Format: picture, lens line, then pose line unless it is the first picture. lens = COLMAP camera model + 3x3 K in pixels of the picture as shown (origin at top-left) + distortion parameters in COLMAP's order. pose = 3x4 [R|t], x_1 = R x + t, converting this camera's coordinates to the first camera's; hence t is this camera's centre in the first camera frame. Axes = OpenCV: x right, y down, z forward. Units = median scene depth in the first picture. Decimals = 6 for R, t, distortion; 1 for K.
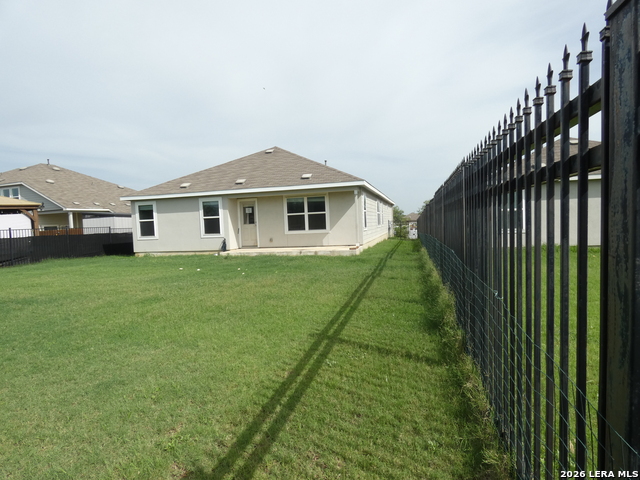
lens RADIAL K [[391.5, 0, 320.0], [0, 391.5, 240.0], [0, 0, 1]] dist [-0.001516, -0.000396]
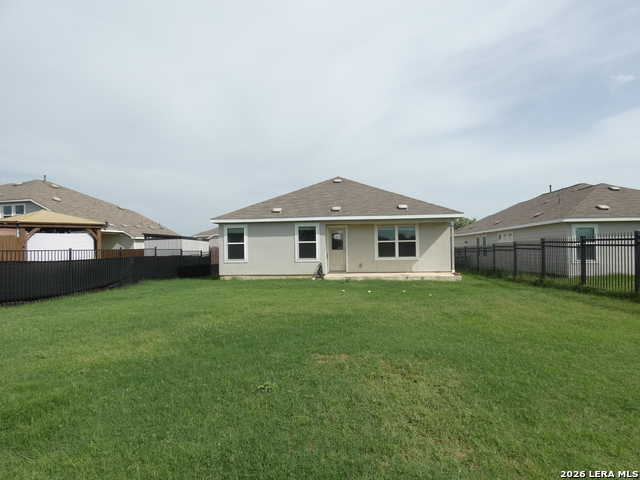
lens RADIAL K [[391.5, 0, 320.0], [0, 391.5, 240.0], [0, 0, 1]] dist [-0.001516, -0.000396]
pose [[0.987328, 0.030583, 0.155716, -0.398863], [-0.018421, 0.996708, -0.078955, 0.016654], [-0.157618, 0.075086, 0.984641, -0.018526]]
